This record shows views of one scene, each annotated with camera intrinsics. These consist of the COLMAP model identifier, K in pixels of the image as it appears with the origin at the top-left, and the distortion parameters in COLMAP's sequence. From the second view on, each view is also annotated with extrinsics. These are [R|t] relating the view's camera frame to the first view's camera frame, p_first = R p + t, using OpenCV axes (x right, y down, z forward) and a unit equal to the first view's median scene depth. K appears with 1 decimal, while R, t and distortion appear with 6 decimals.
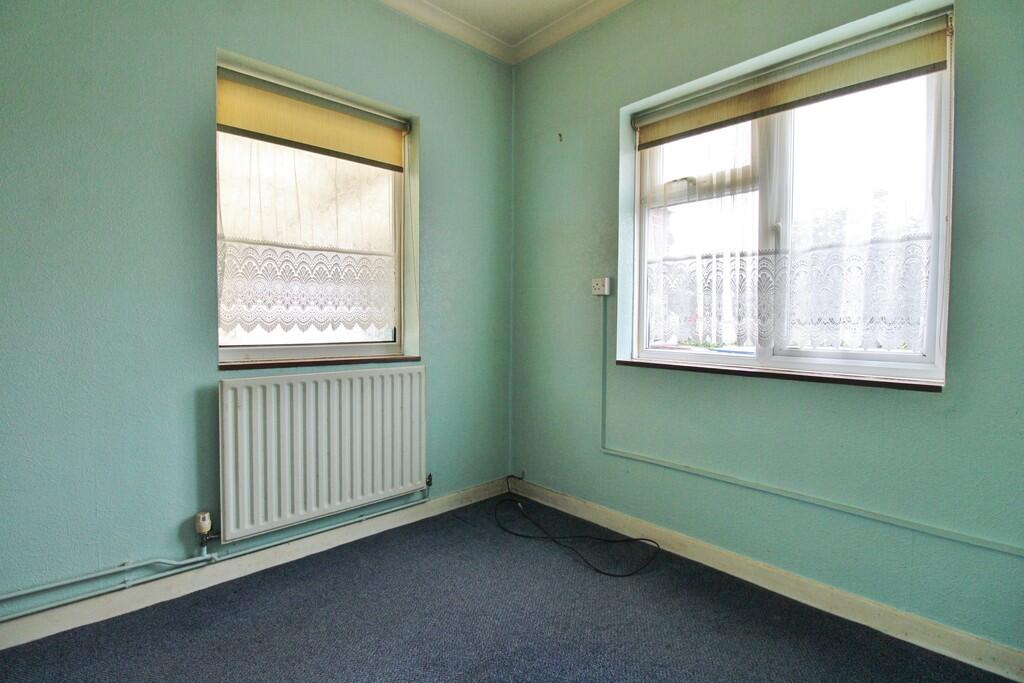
lens RADIAL K [[478.1, 0, 514.6], [0, 478.1, 336.1], [0, 0, 1]] dist [0.002428, -0.013865]
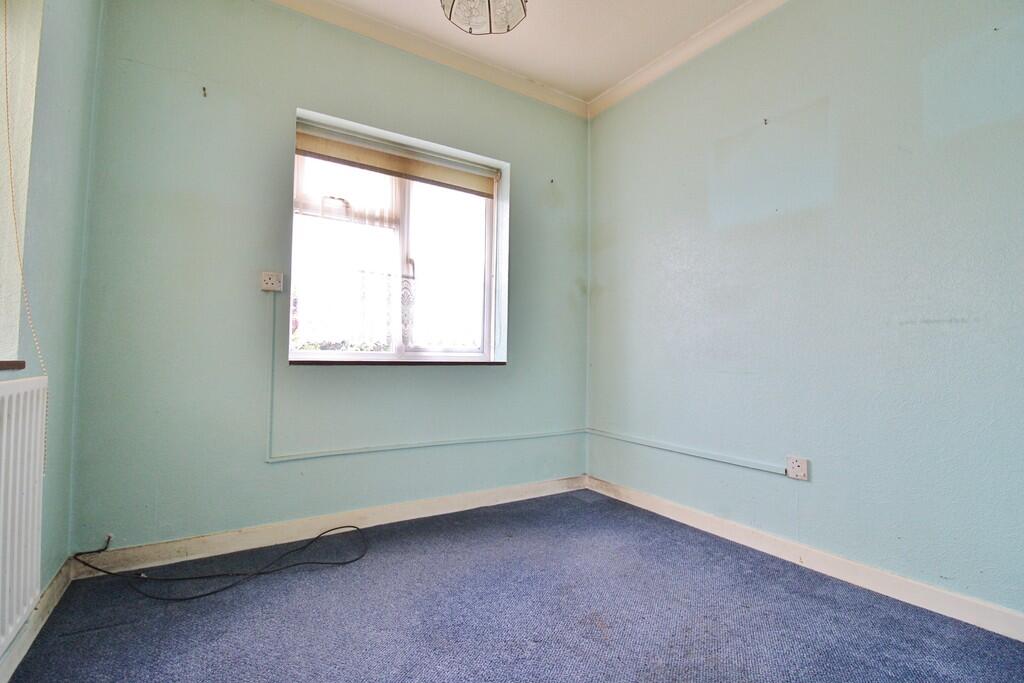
lens RADIAL K [[478.1, 0, 514.6], [0, 478.1, 336.1], [0, 0, 1]] dist [0.002428, -0.013865]
pose [[0.188994, 0.039270, 0.981193, -0.680909], [0.023749, 0.998725, -0.044546, 0.058521], [-0.981691, 0.031722, 0.187821, 0.394779]]
